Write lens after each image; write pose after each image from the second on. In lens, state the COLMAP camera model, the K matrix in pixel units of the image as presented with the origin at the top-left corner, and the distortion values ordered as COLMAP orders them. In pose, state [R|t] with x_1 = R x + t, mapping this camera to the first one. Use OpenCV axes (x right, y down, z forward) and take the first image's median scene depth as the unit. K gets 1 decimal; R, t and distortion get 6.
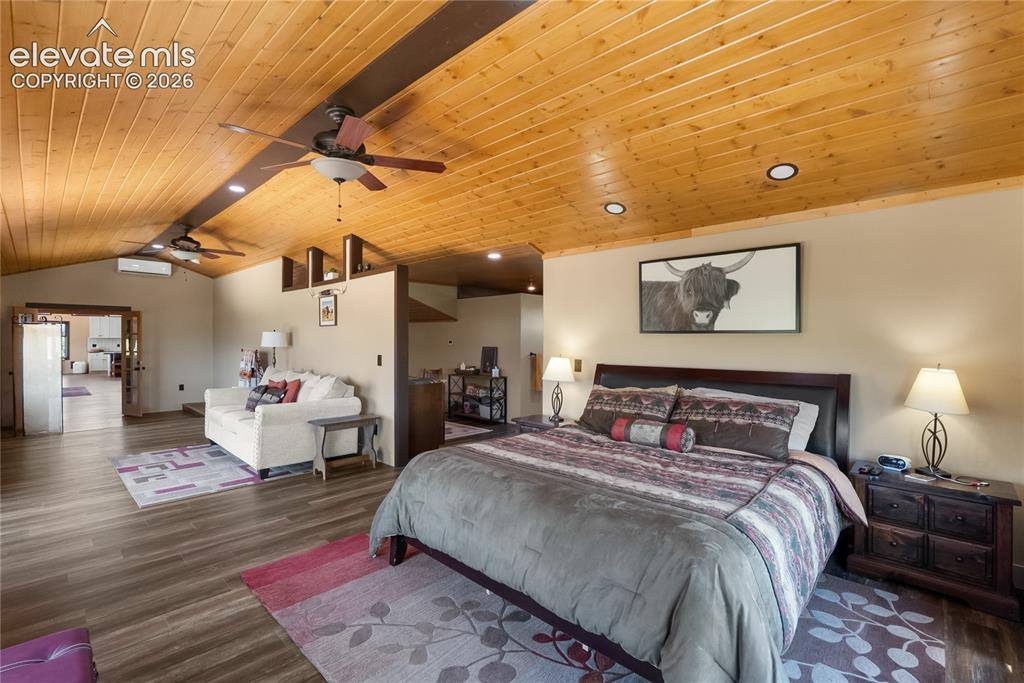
lens RADIAL K [[454.8, 0, 521.1], [0, 454.8, 341.4], [0, 0, 1]] dist [0.002460, 0.000308]
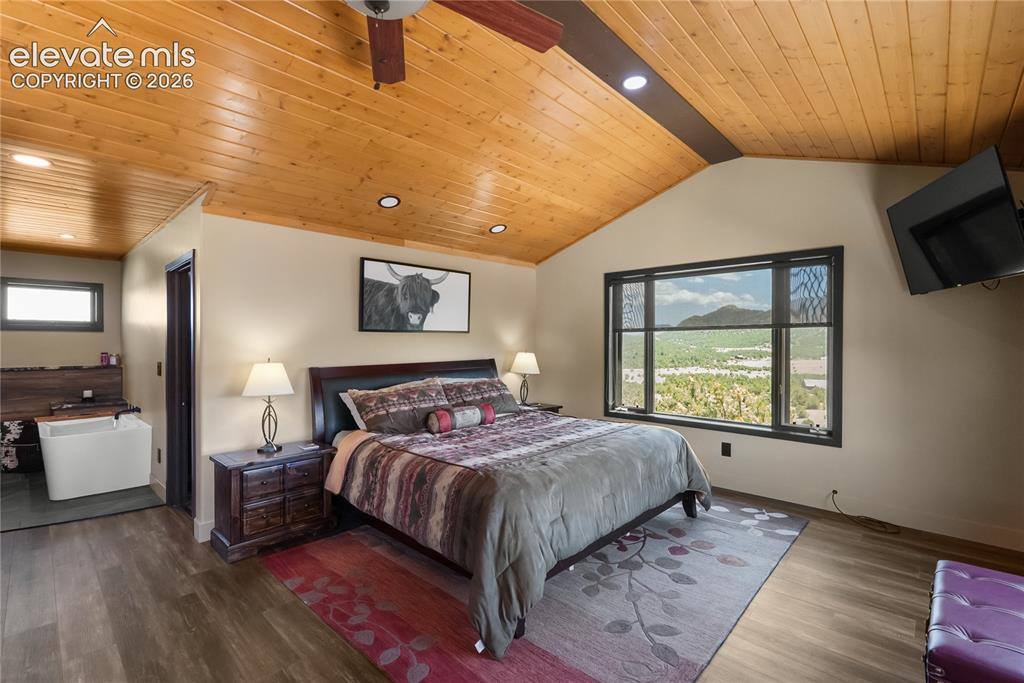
lens RADIAL K [[454.8, 0, 515.8], [0, 454.8, 342.4], [0, 0, 1]] dist [0.002460, 0.000308]
pose [[0.008052, -0.005330, 0.999953, -0.709257], [0.010119, 0.999935, 0.005248, 0.003123], [-0.999916, 0.010076, 0.008106, 0.686424]]
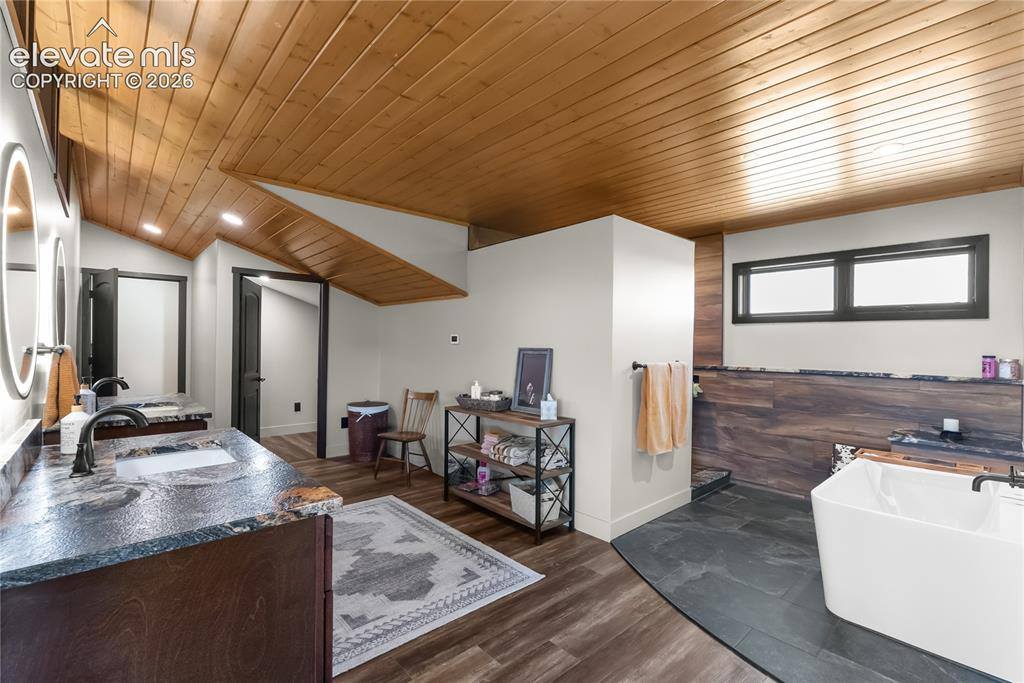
lens RADIAL K [[454.8, 0, 510.1], [0, 454.8, 342.9], [0, 0, 1]] dist [0.002460, 0.000308]
pose [[0.994830, 0.007401, -0.101283, -0.092803], [-0.008263, 0.999933, -0.008101, 0.019647], [0.101216, 0.008896, 0.994825, 1.076691]]
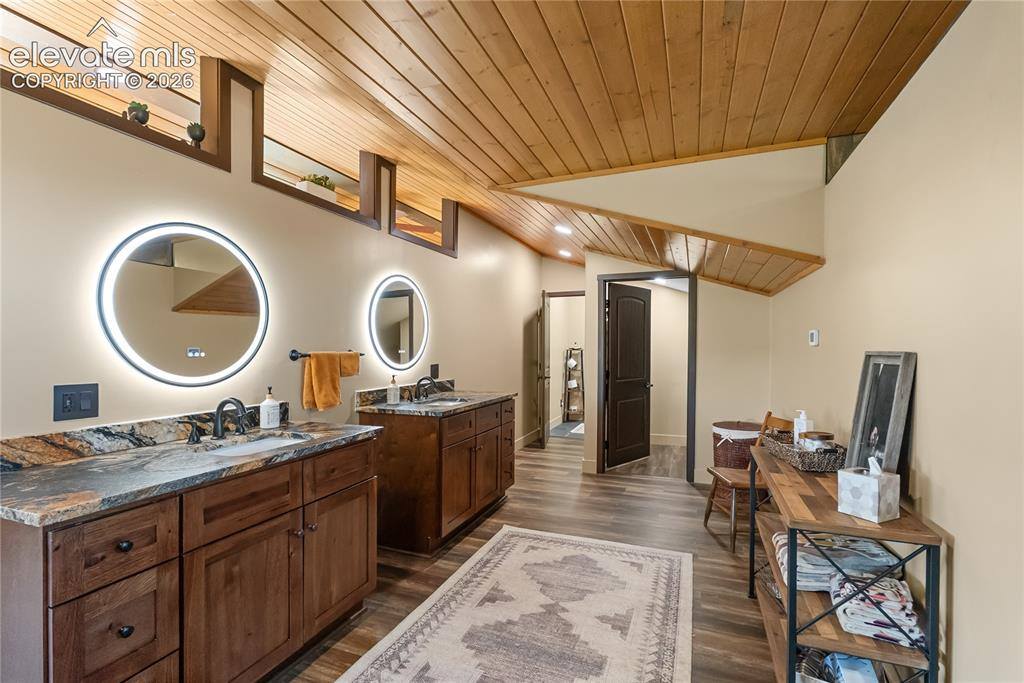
lens RADIAL K [[454.8, 0, 523.6], [0, 454.8, 355.0], [0, 0, 1]] dist [0.002460, 0.000308]
pose [[0.375380, 0.009244, -0.926825, 0.109798], [0.000115, 0.999950, 0.010020, 0.021043], [0.926871, -0.003868, 0.375360, 1.497236]]
